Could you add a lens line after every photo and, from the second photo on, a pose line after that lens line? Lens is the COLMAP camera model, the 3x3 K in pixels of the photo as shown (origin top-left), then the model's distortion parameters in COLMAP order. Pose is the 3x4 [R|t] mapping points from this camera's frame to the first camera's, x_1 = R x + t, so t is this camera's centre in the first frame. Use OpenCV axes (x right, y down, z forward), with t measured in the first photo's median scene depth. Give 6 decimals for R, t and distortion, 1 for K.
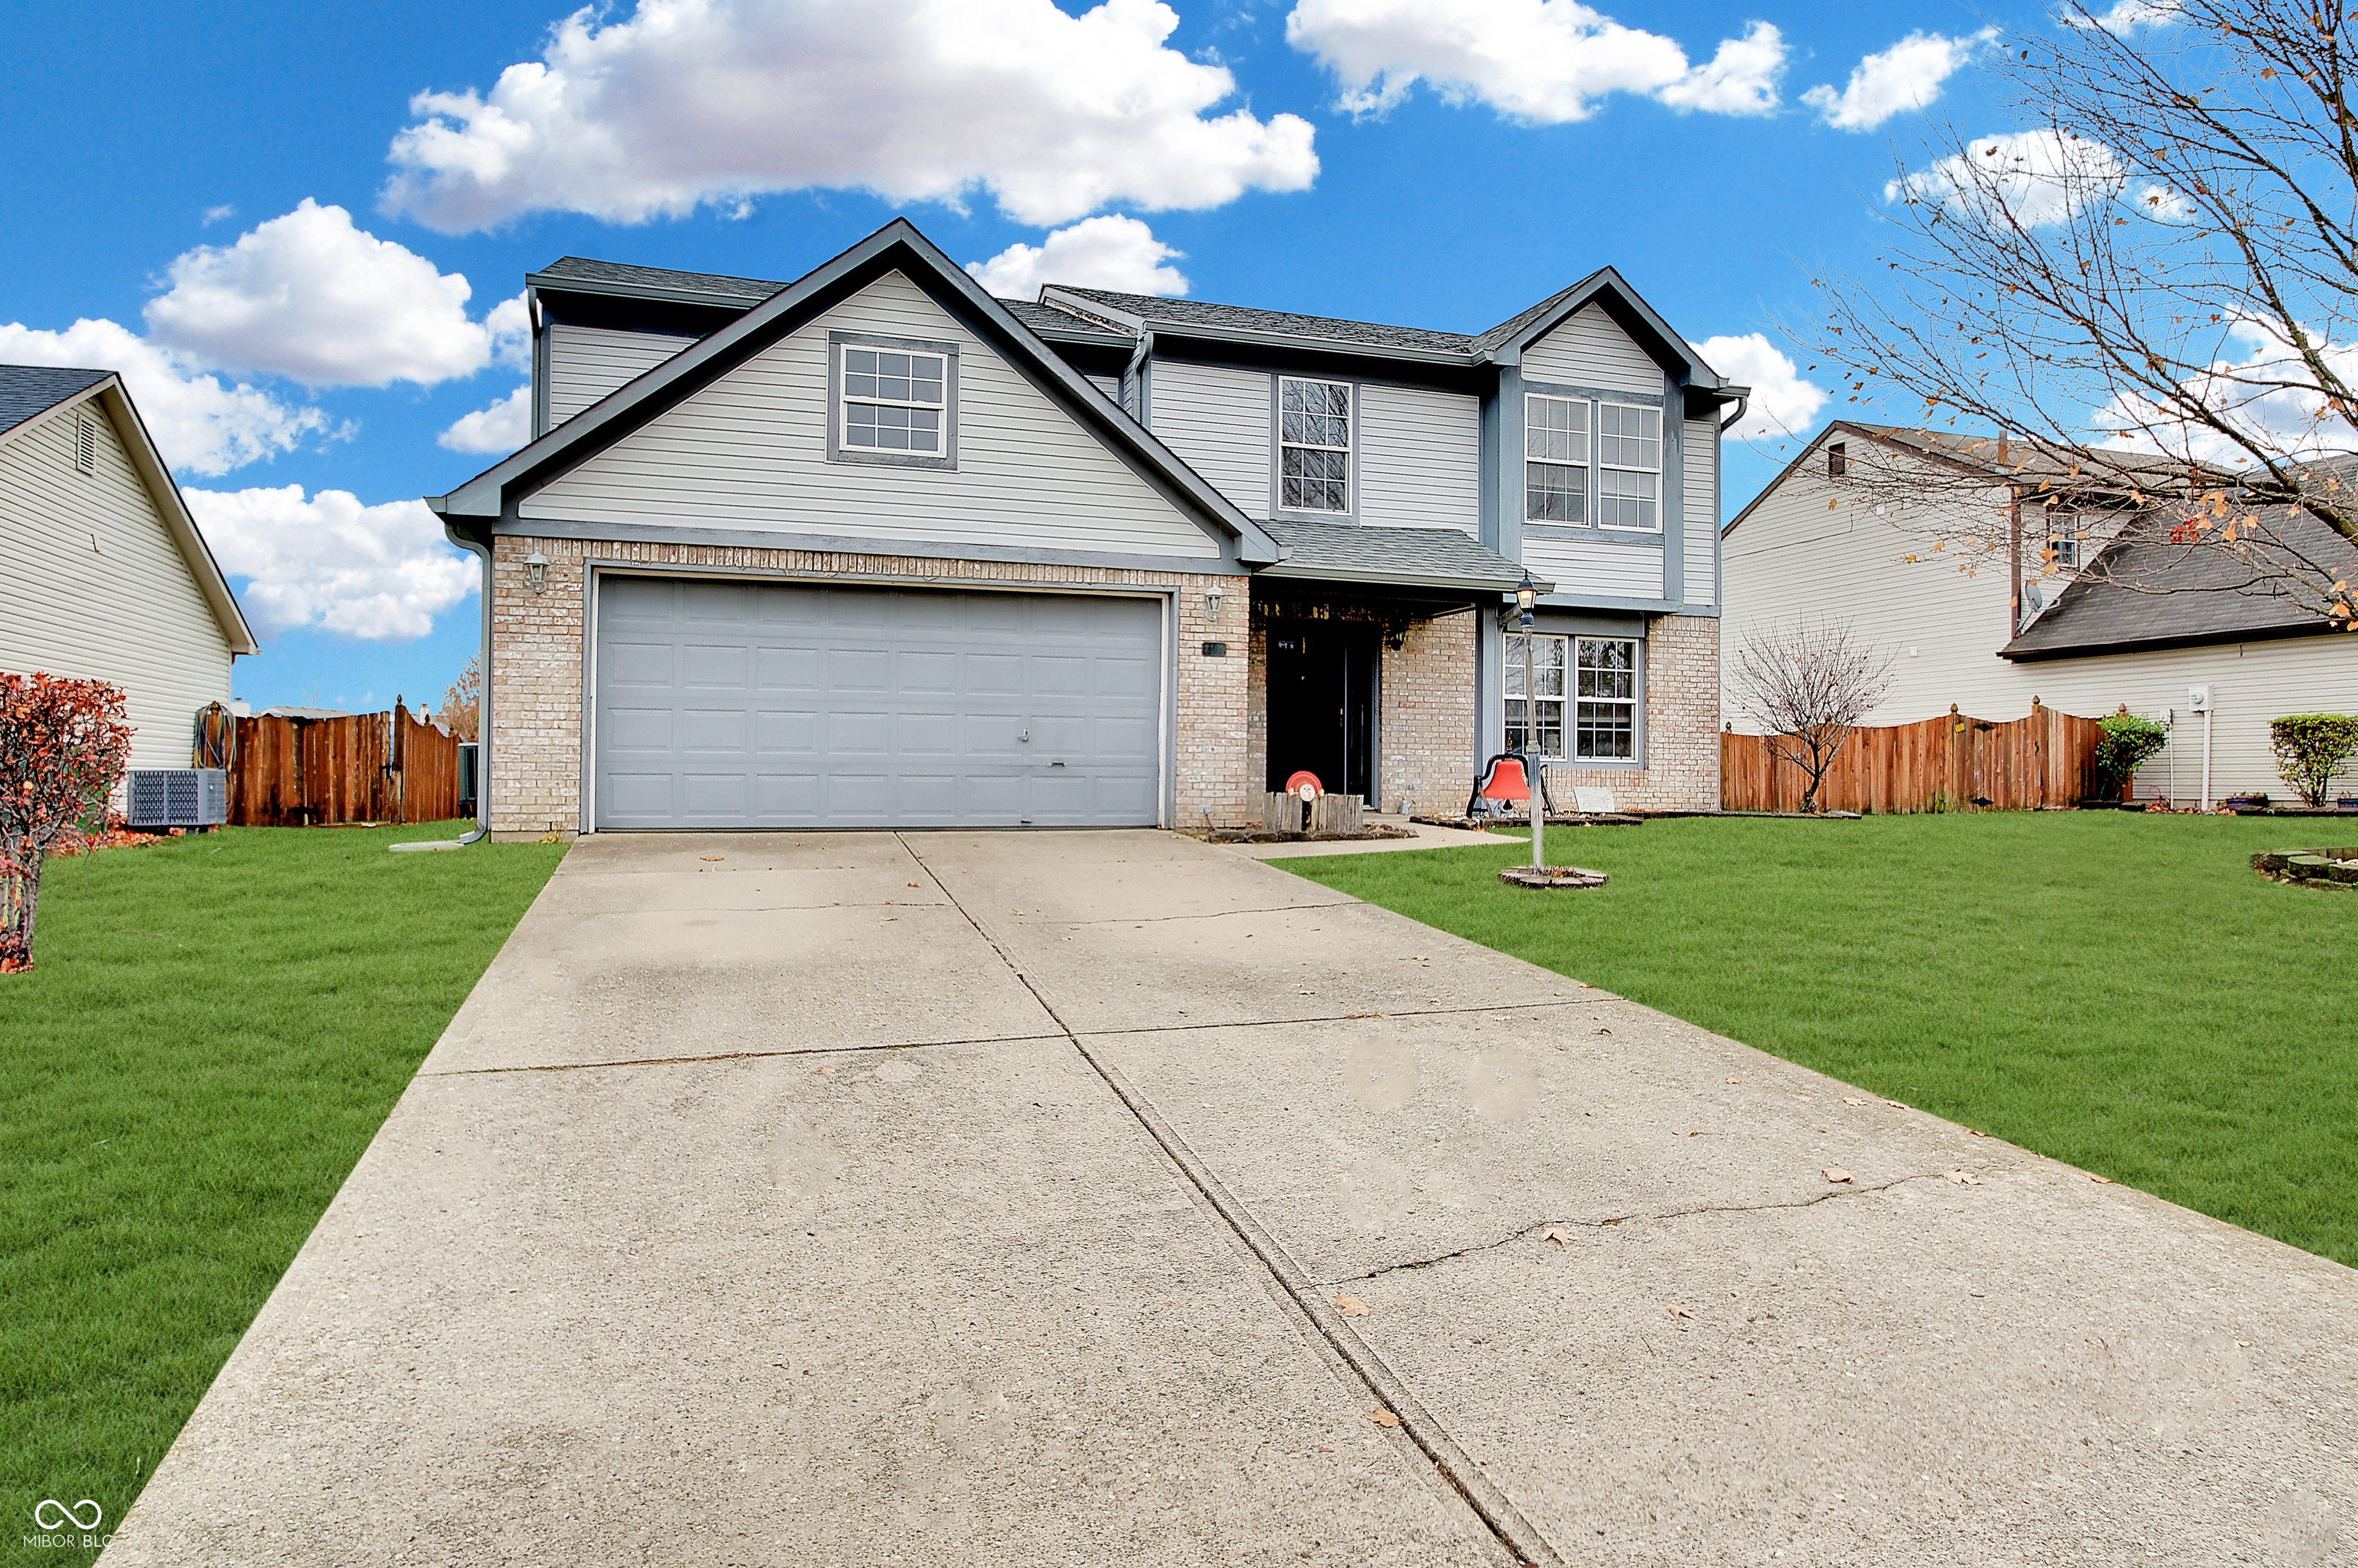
lens RADIAL K [[1382.8, 0, 1177.7], [0, 1382.8, 778.3], [0, 0, 1]] dist [-0.032284, 0.000508]
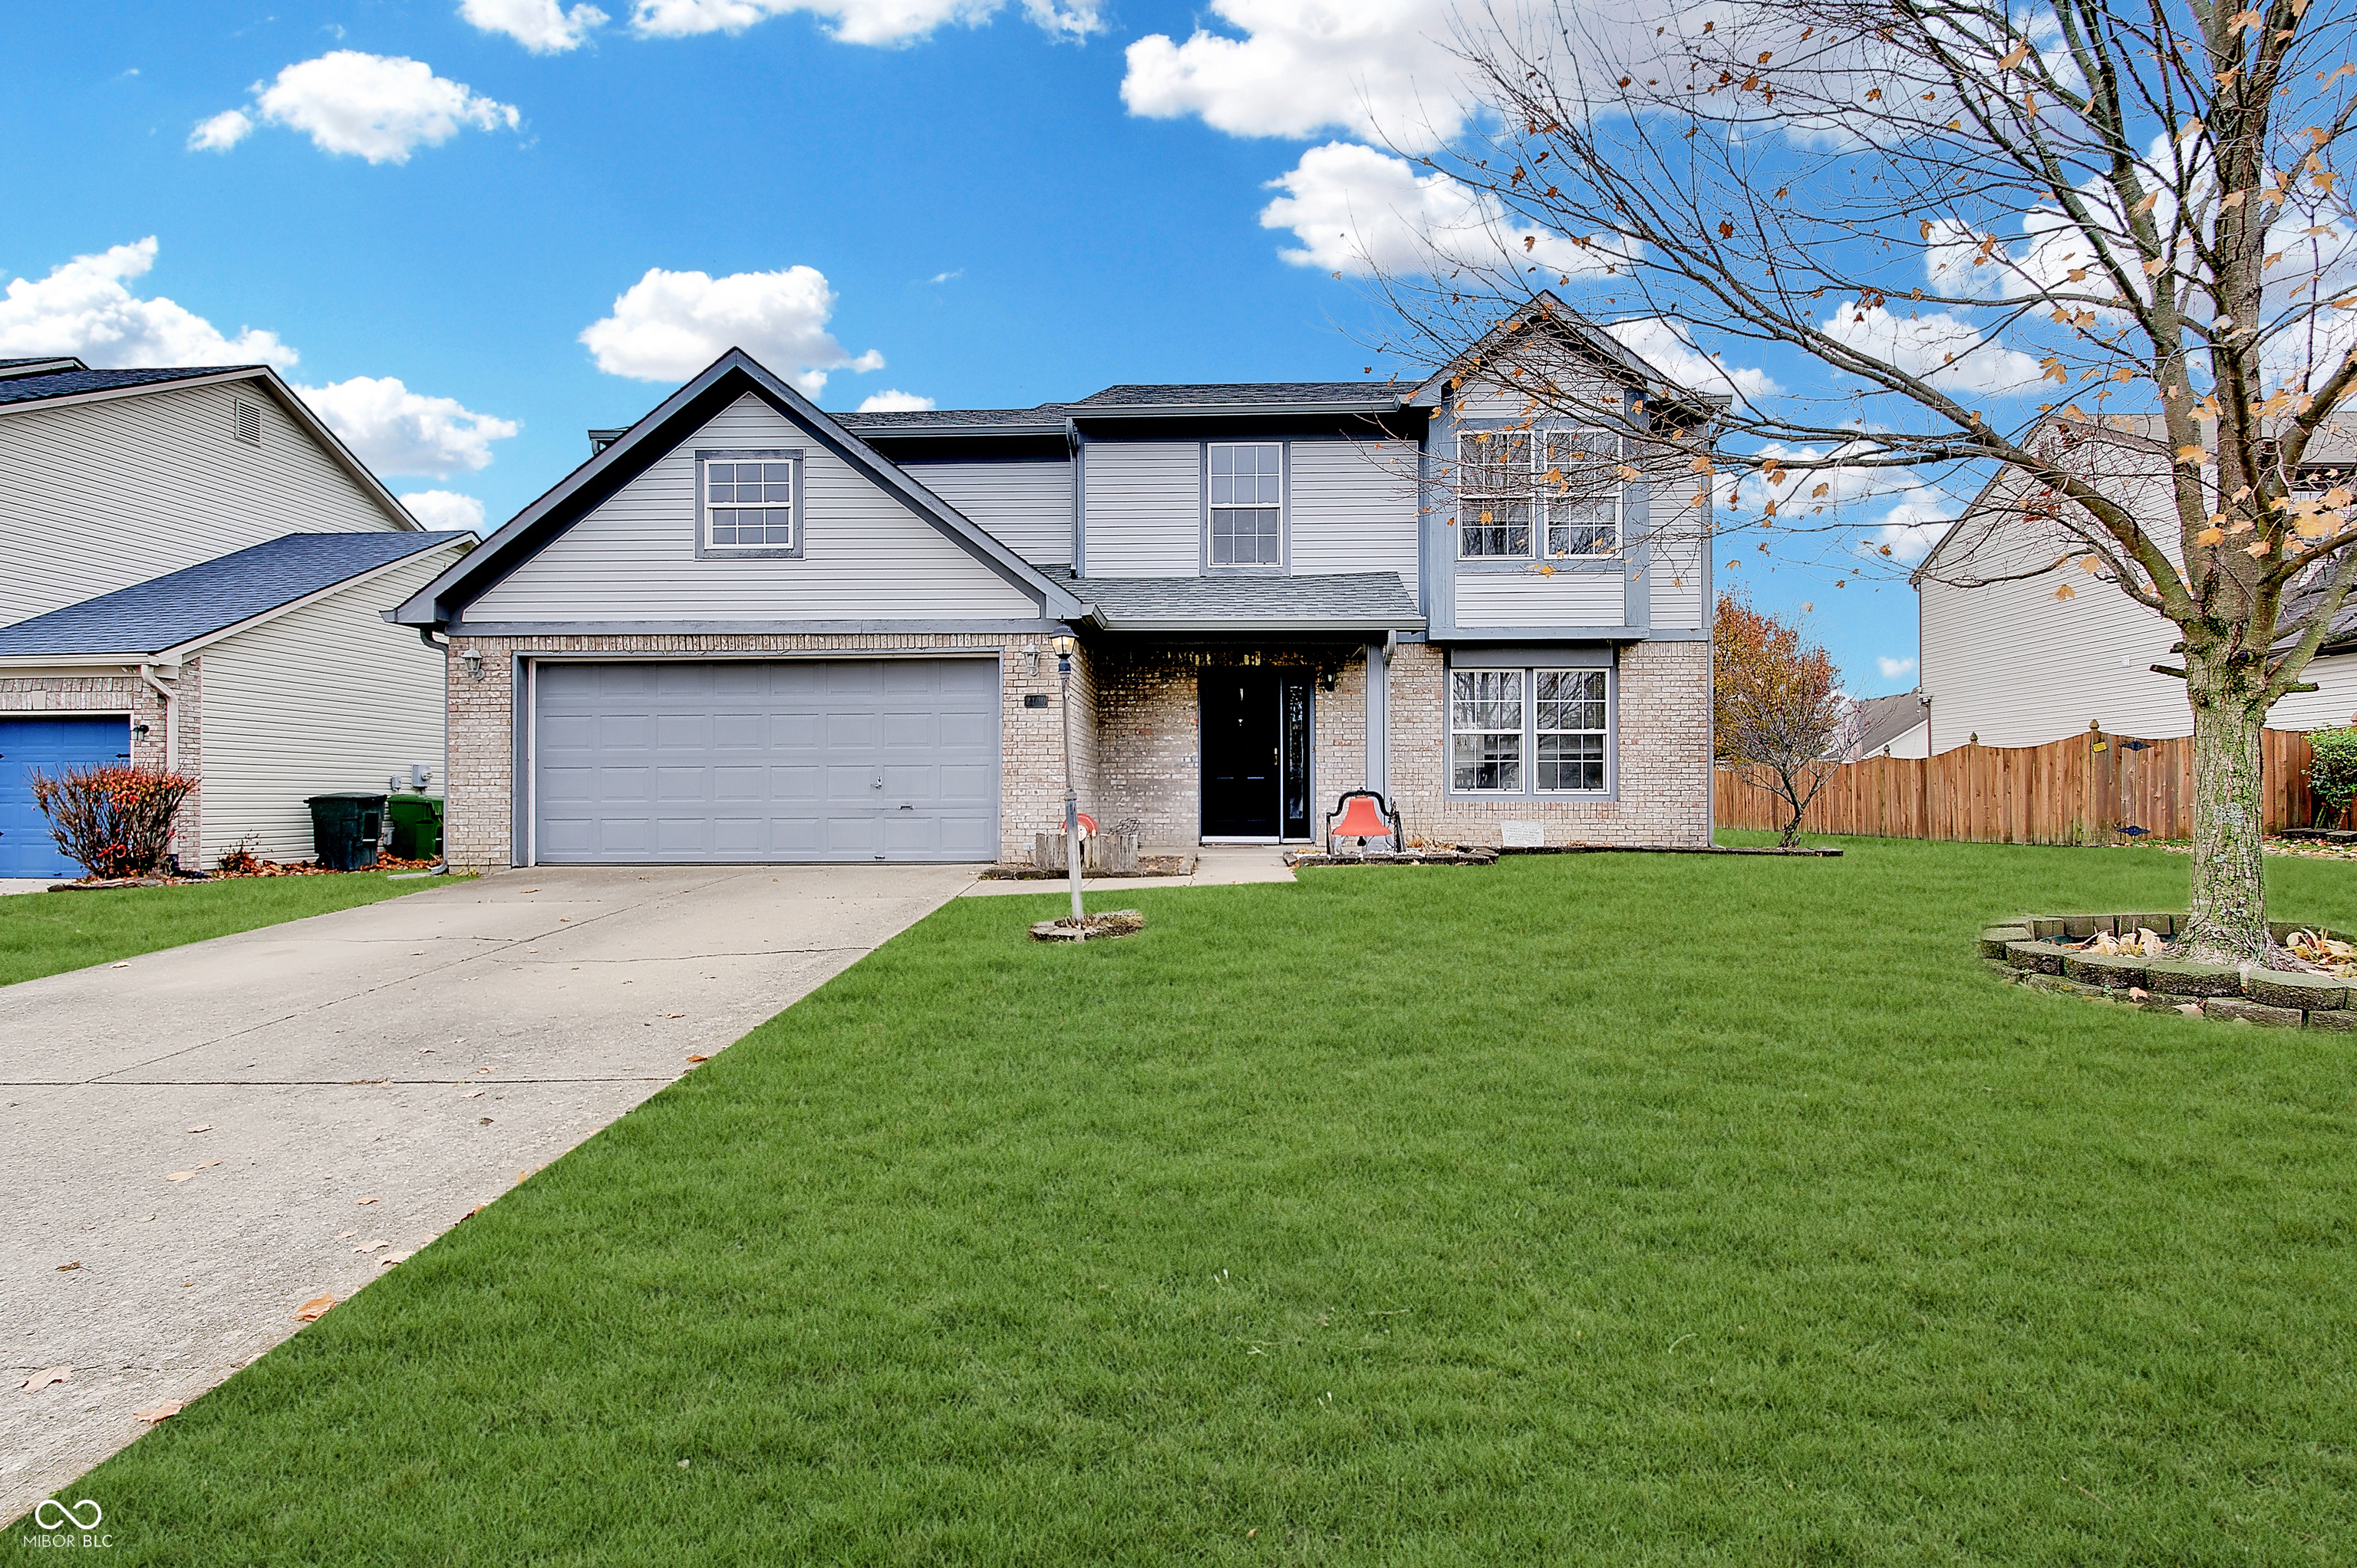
lens RADIAL K [[1144.2, 0, 1179.3], [0, 1144.2, 796.4], [0, 0, 1]] dist [0.002724, -0.000268]
pose [[0.942245, -0.011099, -0.334739, 0.355501], [0.009908, 0.999937, -0.005264, -0.009687], [0.334777, 0.001643, 0.942296, 0.146828]]
